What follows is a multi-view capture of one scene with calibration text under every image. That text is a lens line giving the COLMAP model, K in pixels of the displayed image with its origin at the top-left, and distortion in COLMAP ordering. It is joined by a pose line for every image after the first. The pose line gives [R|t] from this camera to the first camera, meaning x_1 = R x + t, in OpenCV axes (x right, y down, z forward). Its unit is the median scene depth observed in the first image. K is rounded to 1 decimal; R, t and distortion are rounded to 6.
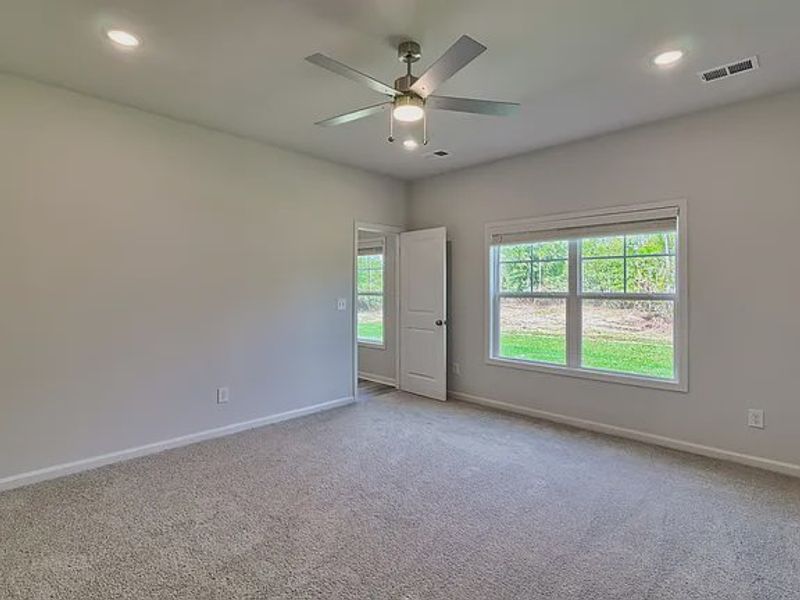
lens RADIAL K [[667.0, 0, 399.6], [0, 667.0, 299.3], [0, 0, 1]] dist [0.032531, 0.003292]
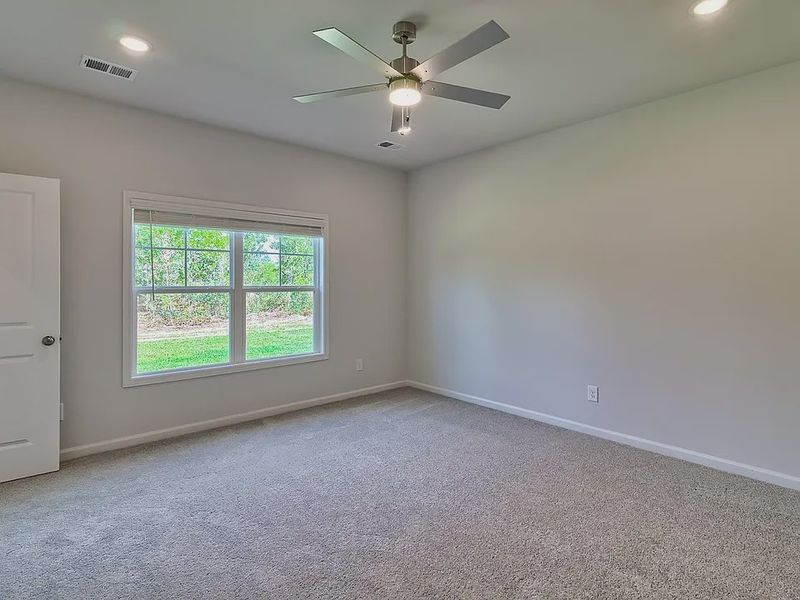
lens RADIAL K [[667.0, 0, 396.8], [0, 667.0, 284.2], [0, 0, 1]] dist [0.032531, 0.003292]
pose [[-0.353773, -0.004300, 0.935322, -0.731892], [0.013762, 0.999857, 0.009802, -0.019093], [-0.935230, 0.016340, -0.353663, 1.126286]]
